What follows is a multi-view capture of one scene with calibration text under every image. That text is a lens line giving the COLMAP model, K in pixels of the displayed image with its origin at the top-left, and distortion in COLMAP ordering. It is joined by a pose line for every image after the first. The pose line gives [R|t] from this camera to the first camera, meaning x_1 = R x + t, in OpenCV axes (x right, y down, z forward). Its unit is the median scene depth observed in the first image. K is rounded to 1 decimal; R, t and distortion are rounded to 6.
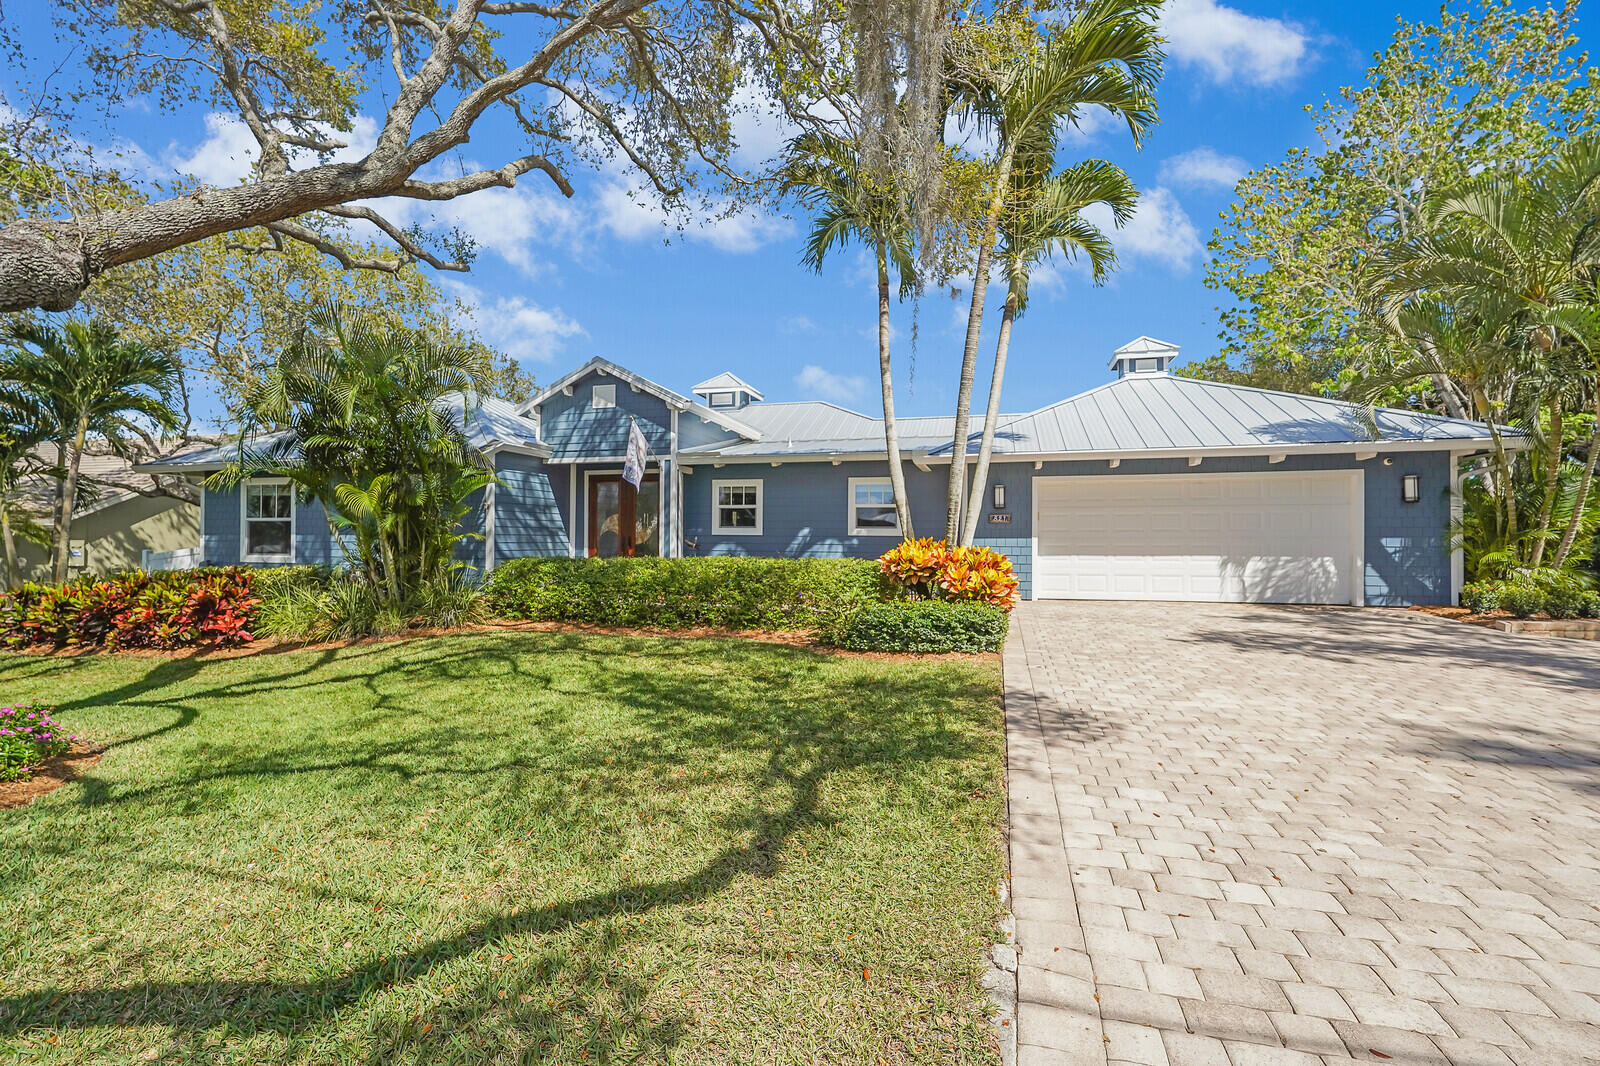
lens RADIAL K [[704.6, 0, 800.0], [0, 704.6, 533.0], [0, 0, 1]] dist [-0.000868, 0.000493]
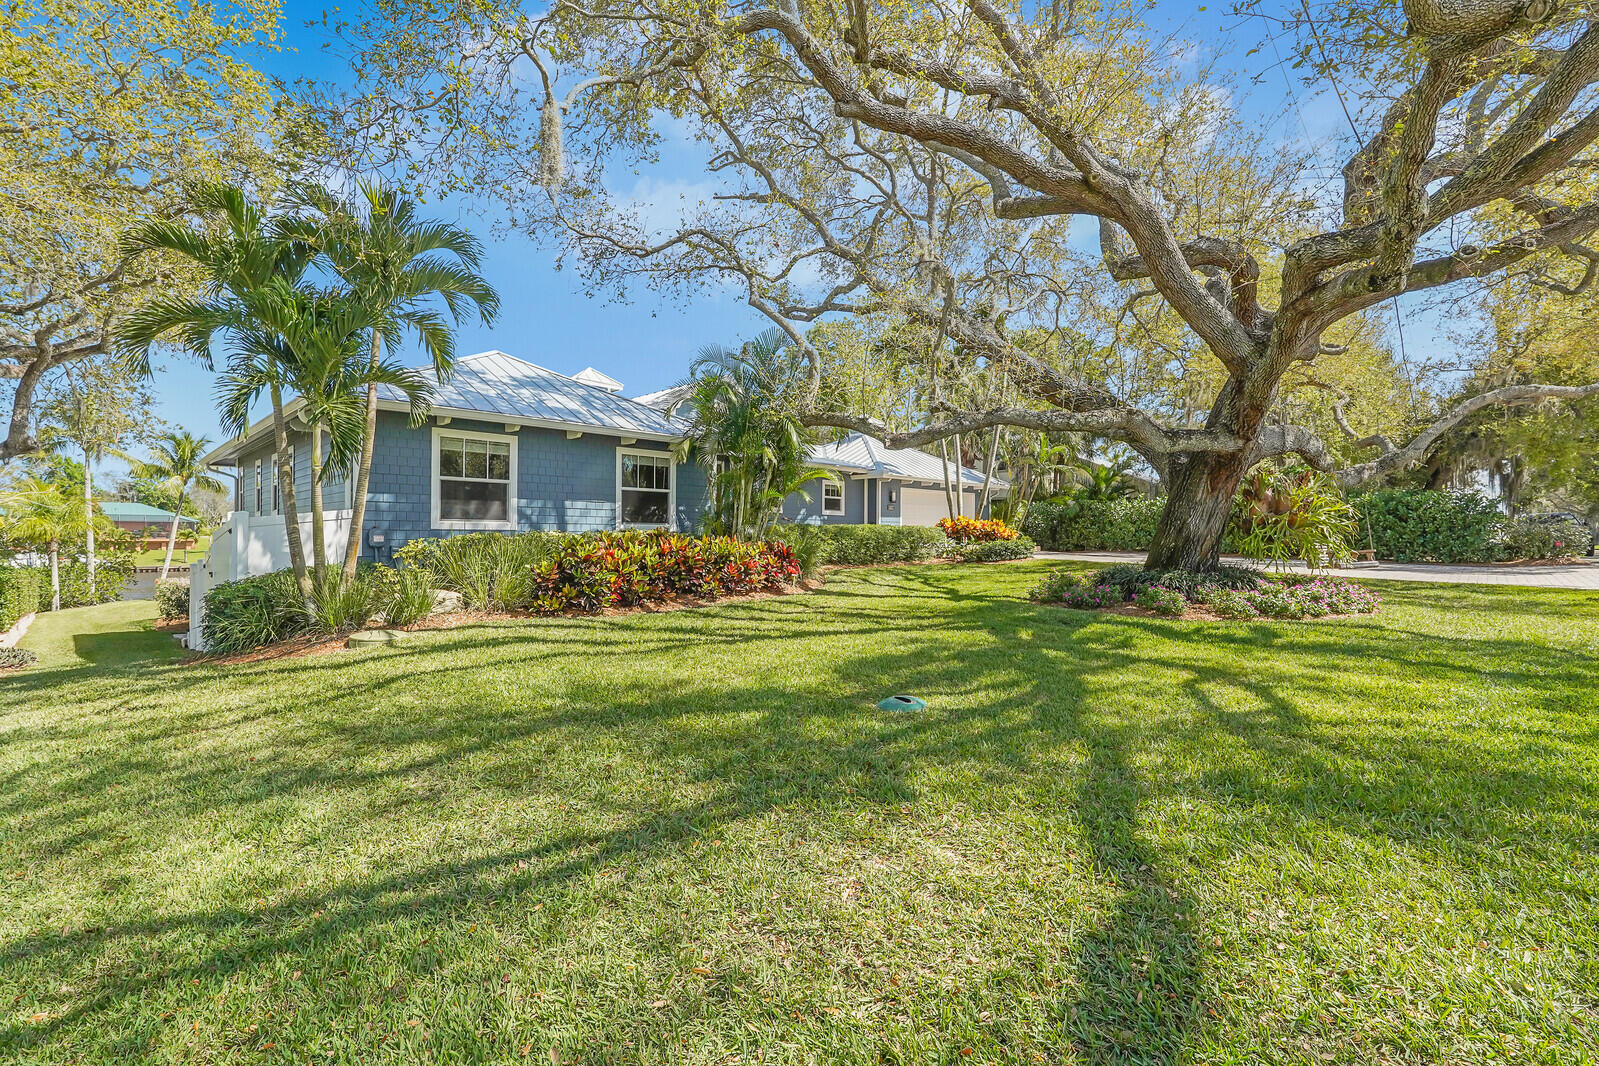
lens RADIAL K [[690.5, 0, 799.5], [0, 690.5, 533.0], [0, 0, 1]] dist [0.000032, 0.000025]
pose [[0.497470, 0.001036, 0.867481, -1.520407], [-0.010501, 0.999933, 0.004828, 0.044131], [-0.867418, -0.011511, 0.497448, 0.266192]]
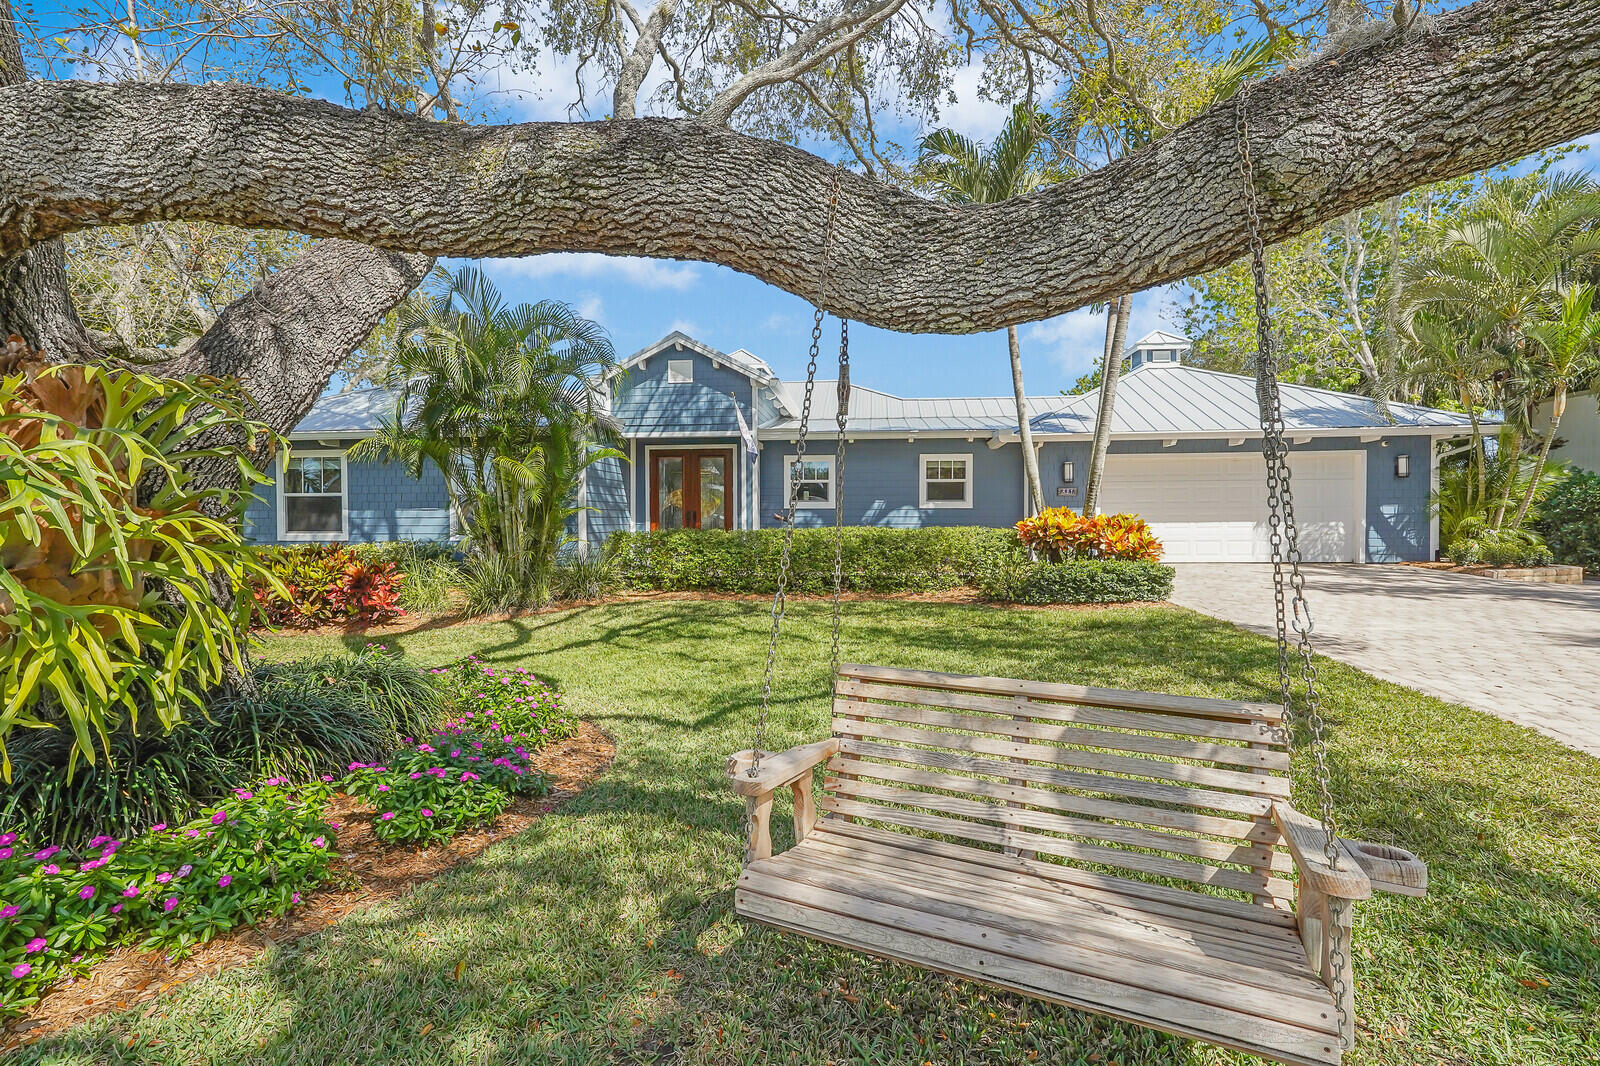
lens RADIAL K [[725.0, 0, 800.0], [0, 725.0, 533.0], [0, 0, 1]] dist [0.001735, 0.000083]
pose [[0.985998, -0.010649, 0.166414, -0.328791], [0.006212, 0.999612, 0.027164, 0.011086], [-0.166639, -0.025750, 0.985682, -0.062754]]
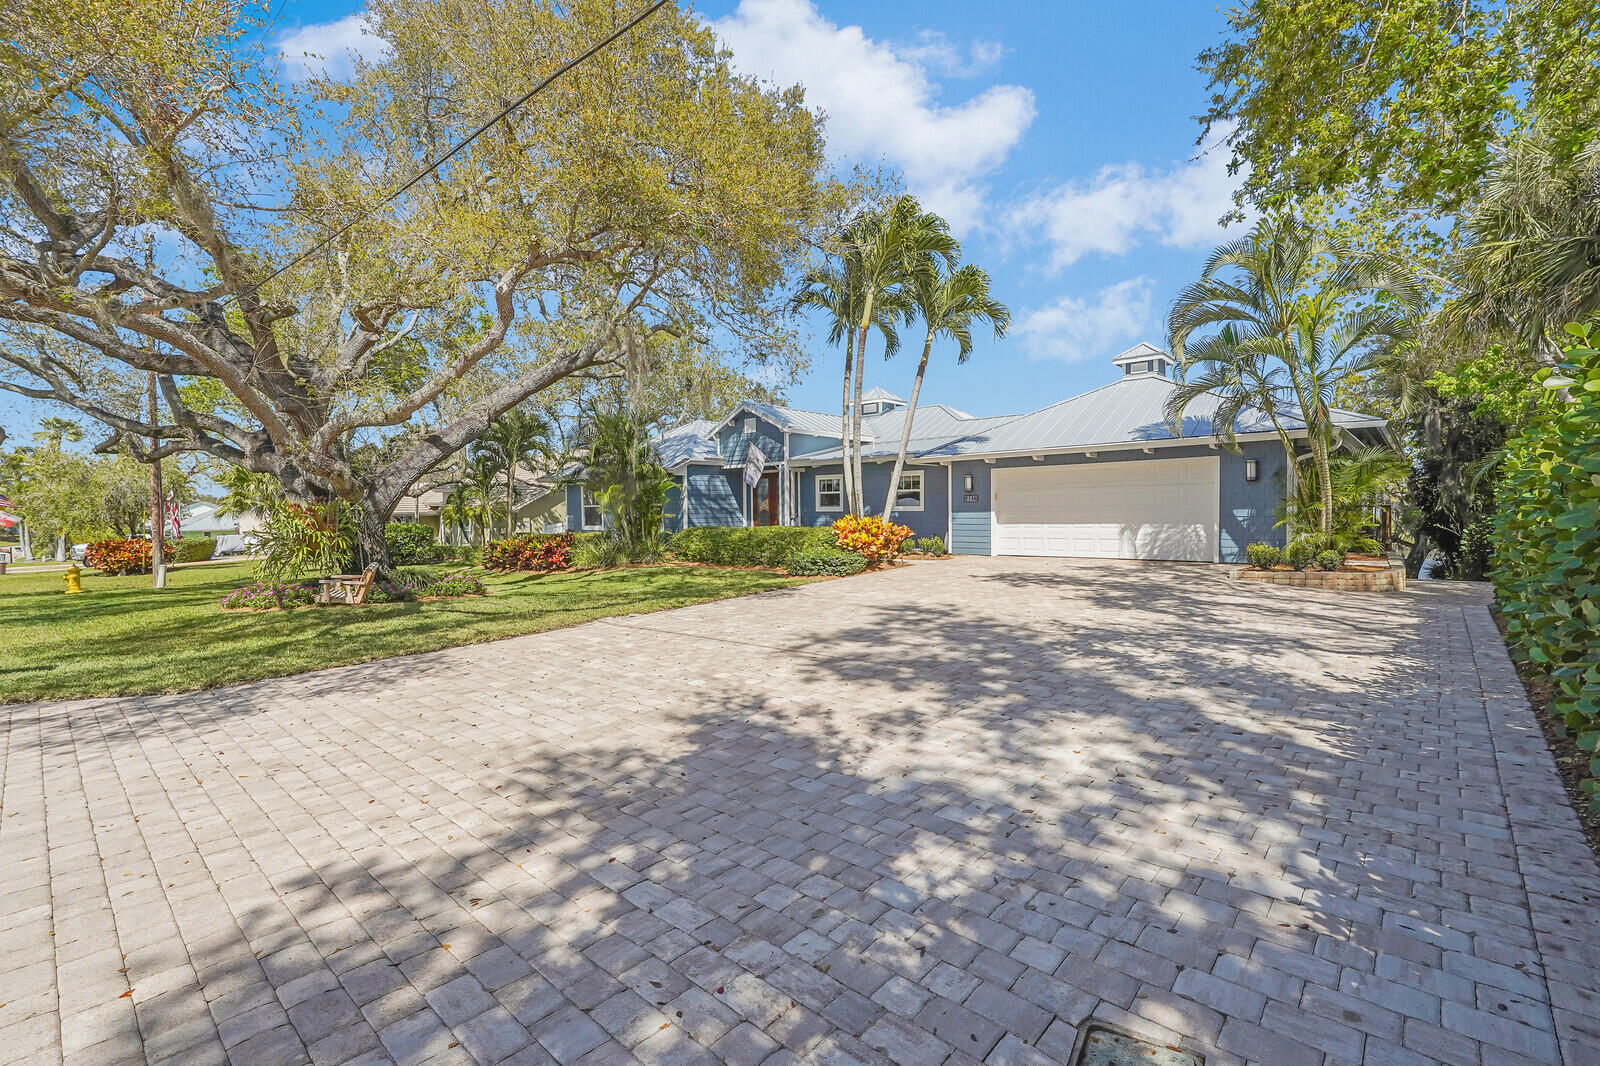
lens RADIAL K [[691.0, 0, 800.0], [0, 691.0, 533.0], [0, 0, 1]] dist [0.000032, 0.000025]
pose [[0.896546, 0.000128, -0.442951, 0.596155], [0.019507, 0.999018, 0.039770, -0.013067], [0.442521, -0.044296, 0.895664, -0.417323]]
